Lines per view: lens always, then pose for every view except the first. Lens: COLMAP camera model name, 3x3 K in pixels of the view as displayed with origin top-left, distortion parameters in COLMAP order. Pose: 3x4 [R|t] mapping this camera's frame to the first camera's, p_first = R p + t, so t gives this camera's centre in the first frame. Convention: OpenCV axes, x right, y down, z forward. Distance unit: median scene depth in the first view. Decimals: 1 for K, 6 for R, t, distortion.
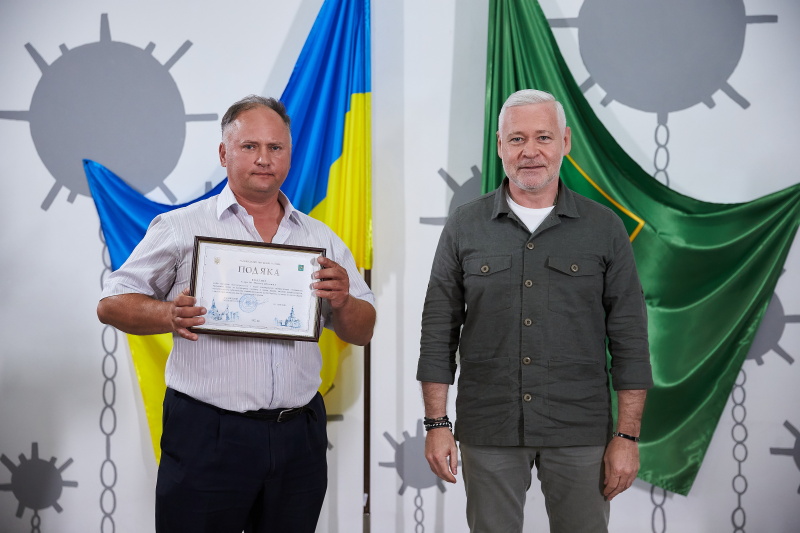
lens RADIAL K [[1143.4, 0, 399.8], [0, 1143.4, 266.7], [0, 0, 1]] dist [0.126194, 0.027321]
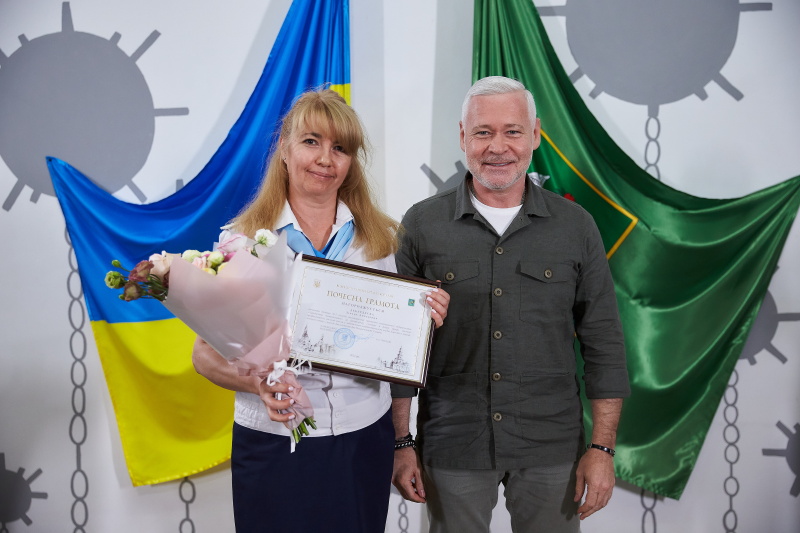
lens RADIAL K [[943.9, 0, 401.1], [0, 943.9, 268.9], [0, 0, 1]] dist [0.069521, 0.028215]
pose [[0.999122, -0.009863, 0.040724, -0.016134], [0.009127, 0.999792, 0.018228, -0.012845], [-0.040895, -0.017840, 0.999004, 0.211456]]
